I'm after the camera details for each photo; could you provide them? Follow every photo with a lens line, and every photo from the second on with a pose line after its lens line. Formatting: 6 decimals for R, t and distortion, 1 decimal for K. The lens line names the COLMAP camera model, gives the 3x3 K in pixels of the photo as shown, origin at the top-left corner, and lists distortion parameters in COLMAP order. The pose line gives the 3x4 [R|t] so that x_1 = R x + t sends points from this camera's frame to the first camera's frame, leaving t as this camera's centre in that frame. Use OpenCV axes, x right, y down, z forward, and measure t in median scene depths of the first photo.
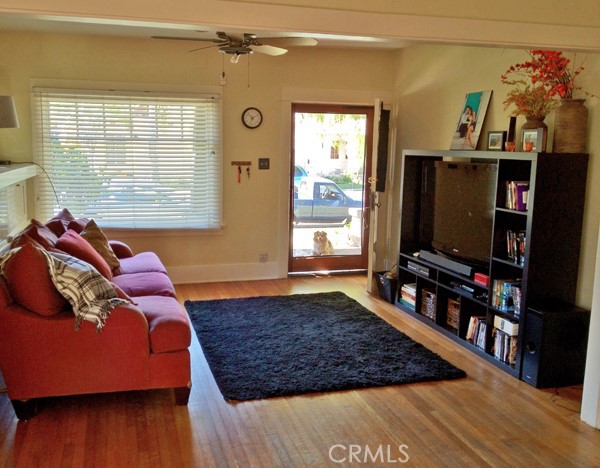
lens RADIAL K [[641.2, 0, 300.0], [0, 641.2, 234.0], [0, 0, 1]] dist [-0.014856, -0.015201]
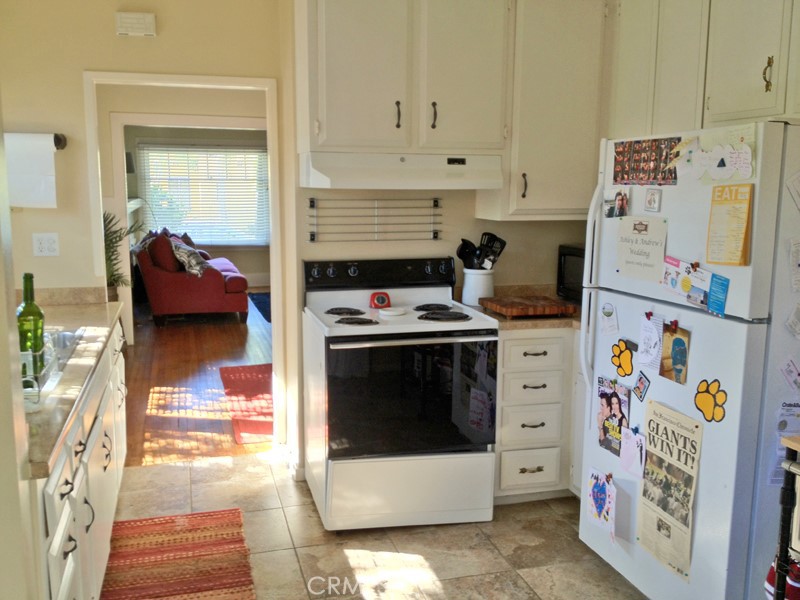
lens RADIAL K [[784.7, 0, 400.0], [0, 784.7, 300.0], [0, 0, 1]] dist [0.006539, 0.002478]
pose [[0.999891, -0.014735, -0.000963, 0.281829], [0.014740, 0.999879, 0.004925, 0.208199], [0.000890, -0.004938, 0.999987, -1.319483]]
